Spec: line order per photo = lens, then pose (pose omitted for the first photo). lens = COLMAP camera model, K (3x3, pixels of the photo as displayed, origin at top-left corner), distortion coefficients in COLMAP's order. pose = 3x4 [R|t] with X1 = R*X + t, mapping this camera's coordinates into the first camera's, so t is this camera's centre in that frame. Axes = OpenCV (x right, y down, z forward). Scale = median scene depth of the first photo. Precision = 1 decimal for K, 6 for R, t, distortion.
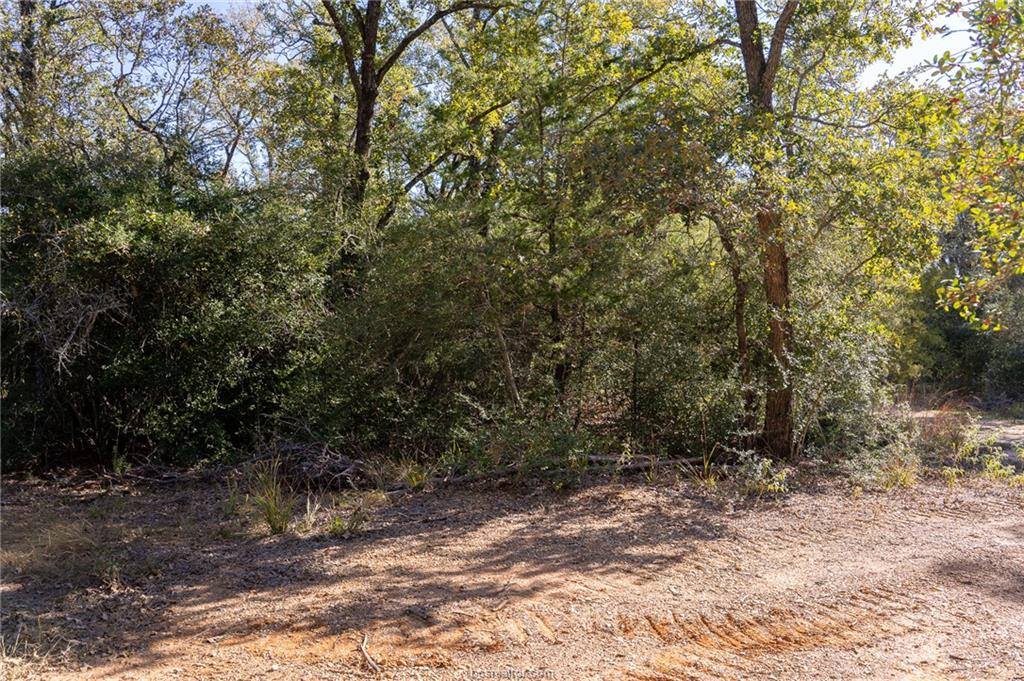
lens RADIAL K [[824.4, 0, 497.6], [0, 824.4, 341.6], [0, 0, 1]] dist [-0.176244, 0.060928]
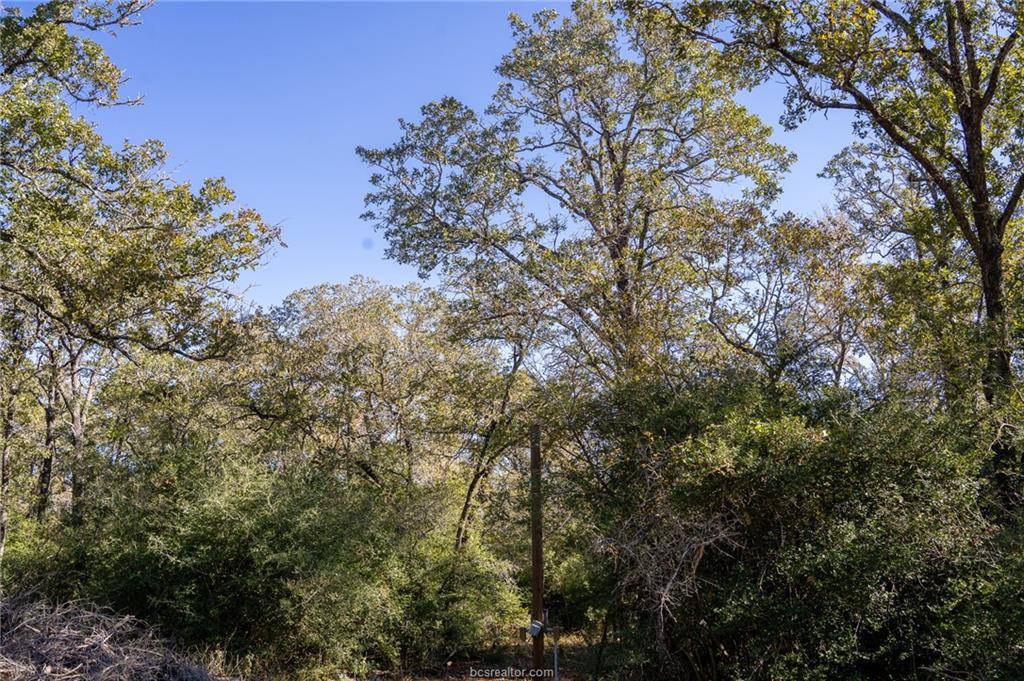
lens RADIAL K [[824.4, 0, 497.6], [0, 824.4, 341.6], [0, 0, 1]] dist [-0.176244, 0.060928]
pose [[0.739897, -0.204031, -0.641033, -0.060346], [0.011468, 0.956585, -0.291229, 0.003623], [0.672622, 0.208129, 0.710114, 0.162809]]
